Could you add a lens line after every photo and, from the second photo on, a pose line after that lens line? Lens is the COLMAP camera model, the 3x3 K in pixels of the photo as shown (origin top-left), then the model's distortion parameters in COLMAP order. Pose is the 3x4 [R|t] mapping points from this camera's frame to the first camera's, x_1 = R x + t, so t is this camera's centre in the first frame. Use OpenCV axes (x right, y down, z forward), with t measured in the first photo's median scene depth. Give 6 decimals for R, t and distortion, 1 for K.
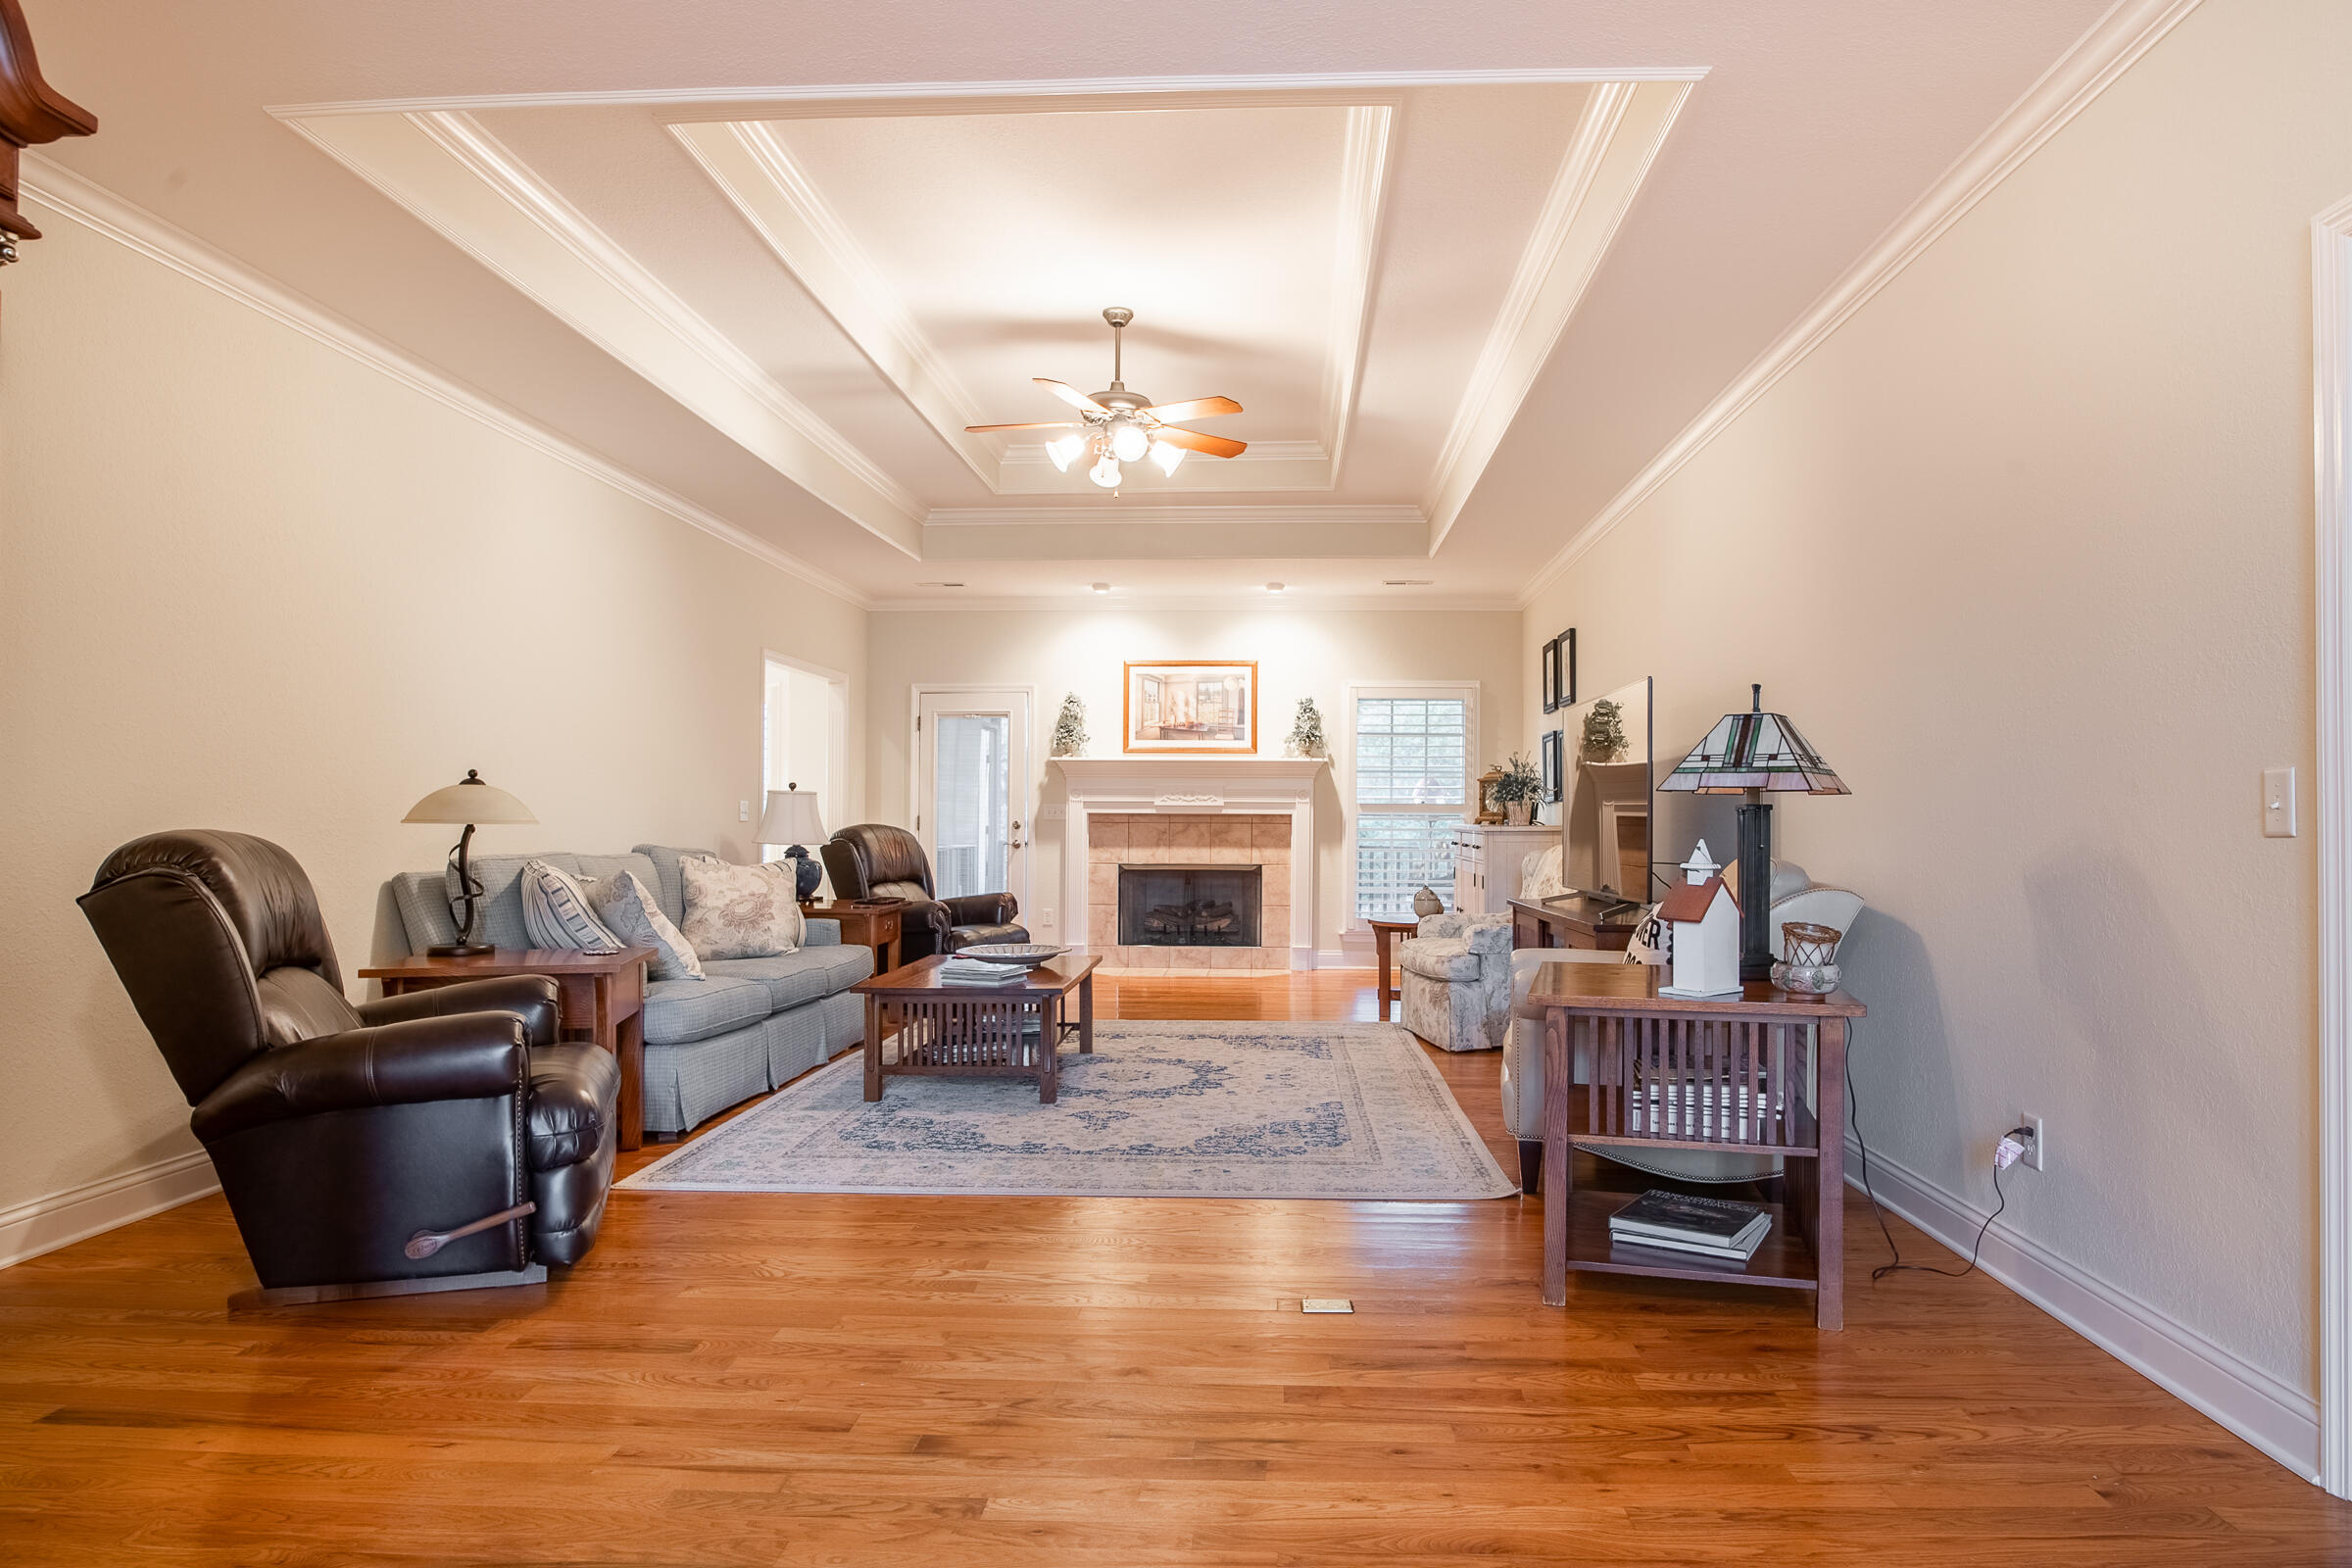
lens RADIAL K [[1375.3, 0, 1195.9], [0, 1375.3, 805.5], [0, 0, 1]] dist [-0.033921, 0.012269]
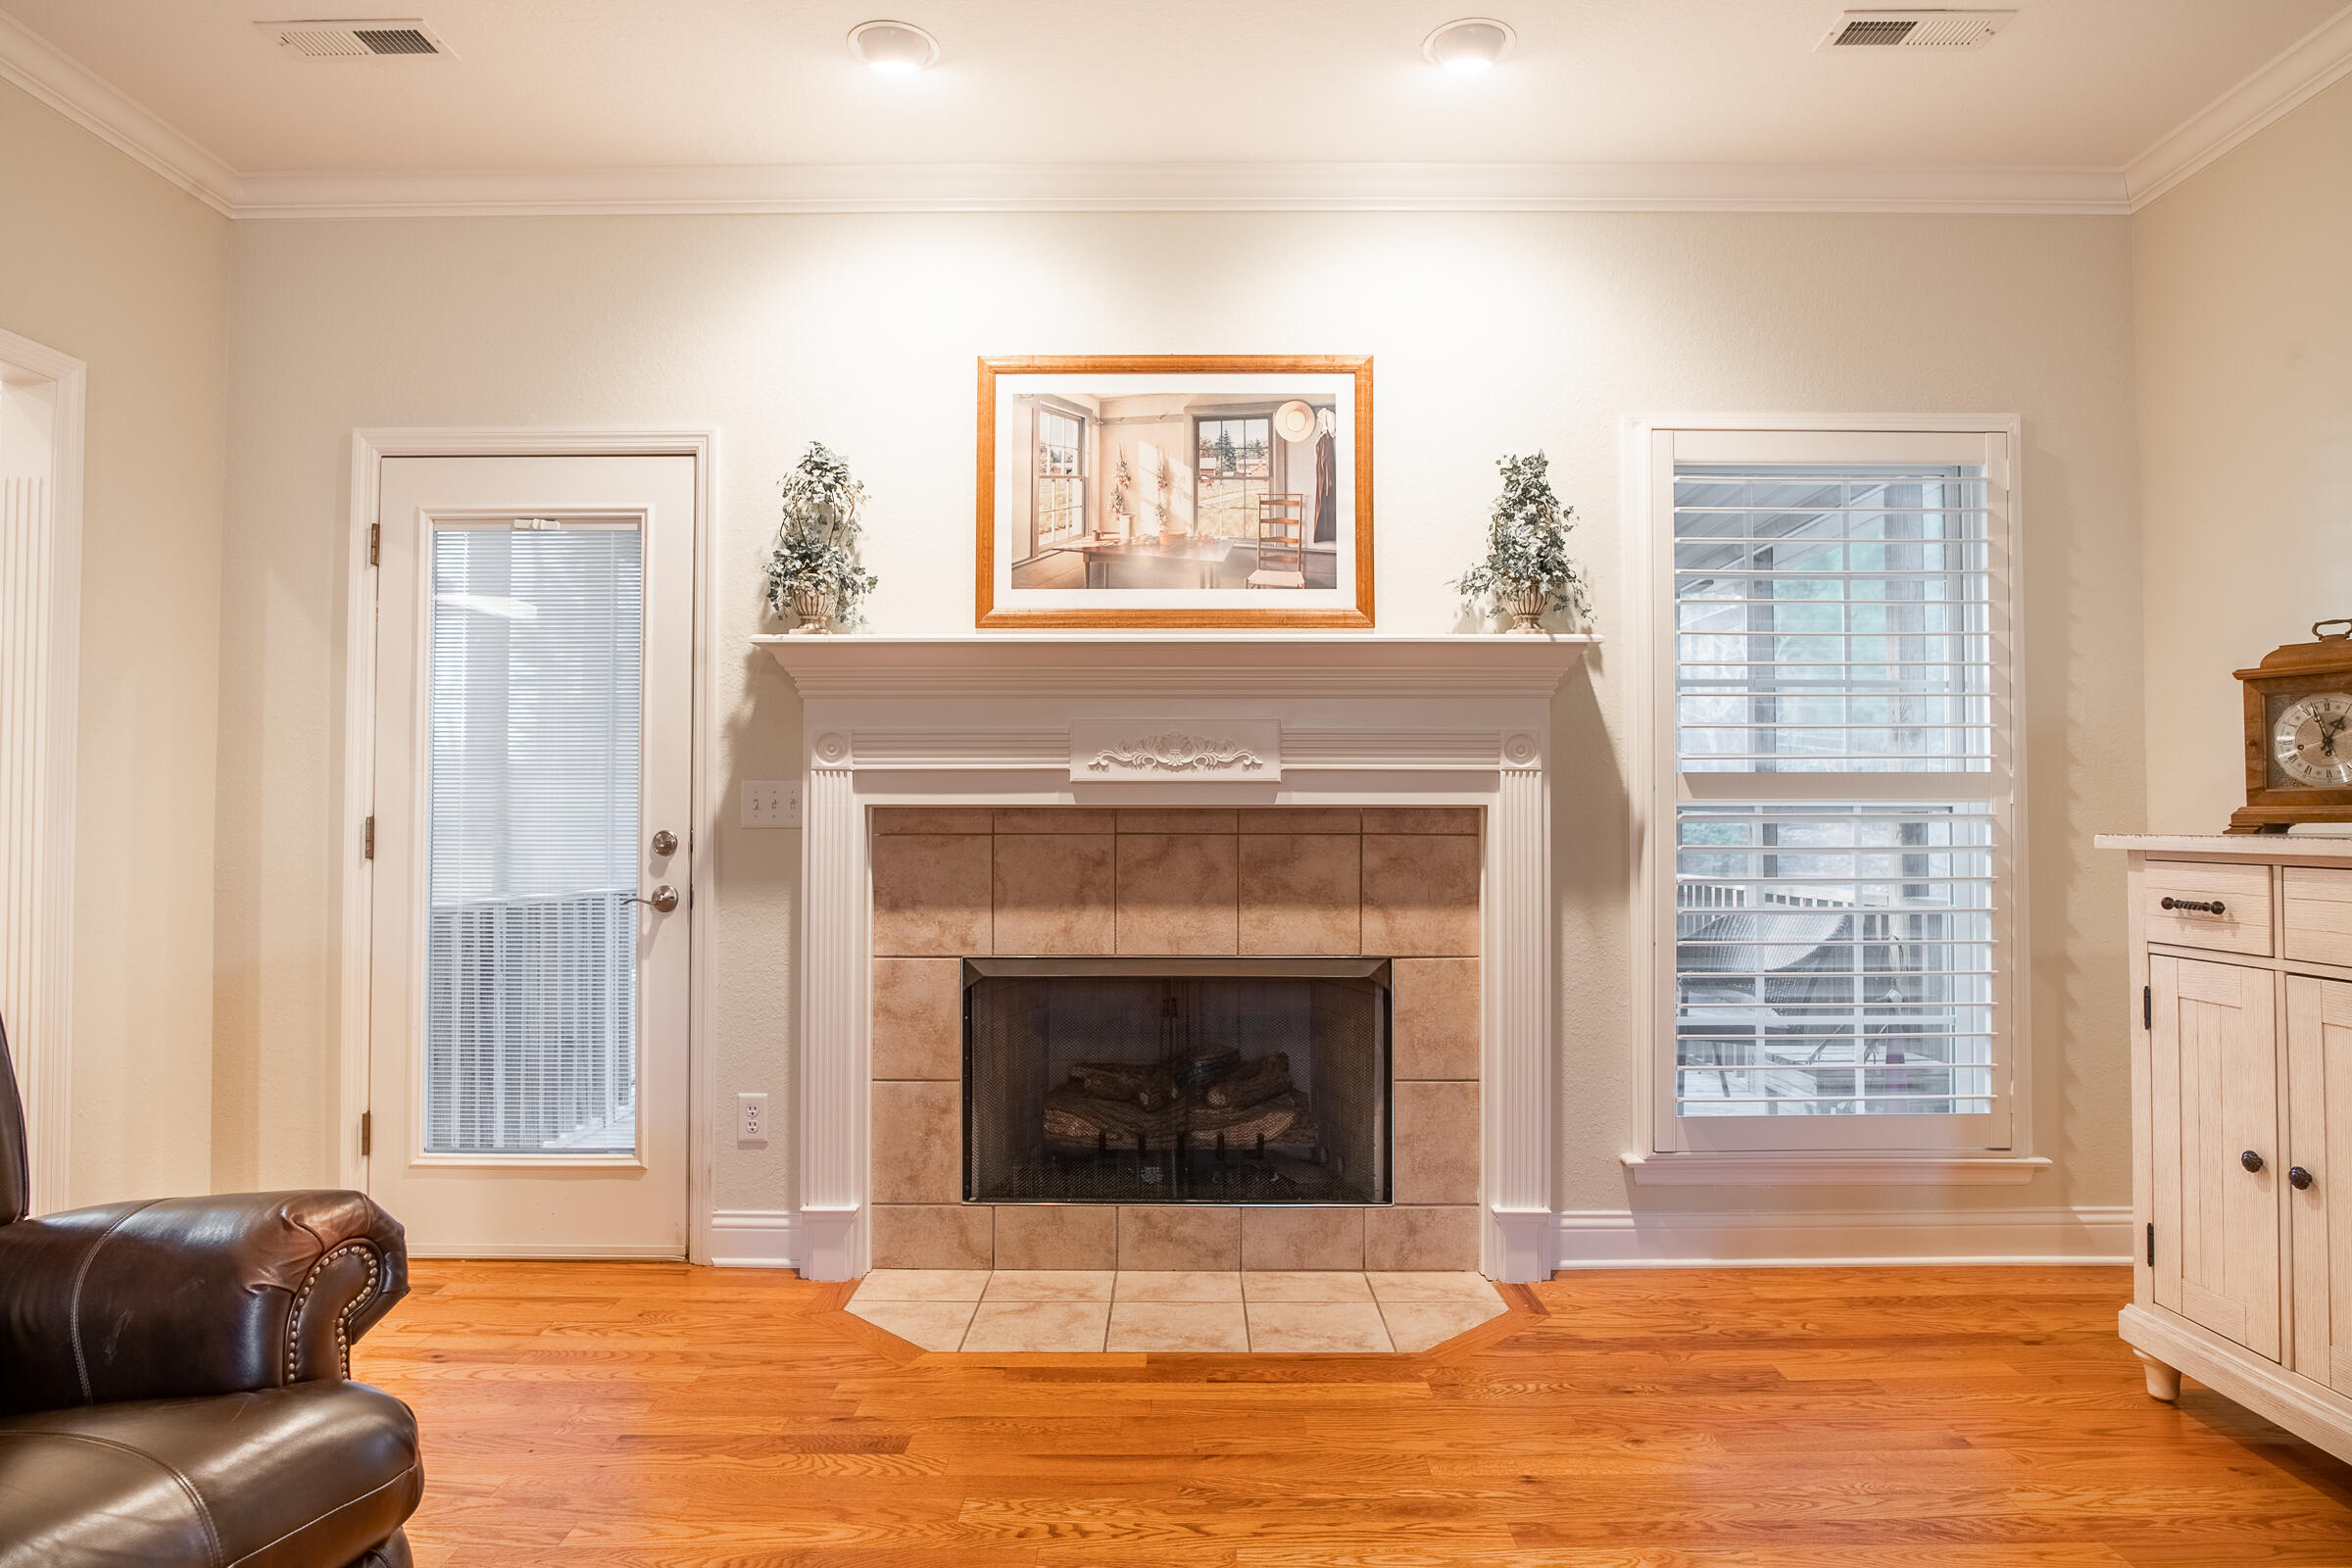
lens RADIAL K [[1375.3, 0, 1164.0], [0, 1375.3, 785.5], [0, 0, 1]] dist [-0.033921, 0.012269]
pose [[0.999472, -0.004560, 0.032157, -0.028110], [0.005092, 0.999851, -0.016488, 0.009754], [-0.032077, 0.016643, 0.999347, 1.035764]]
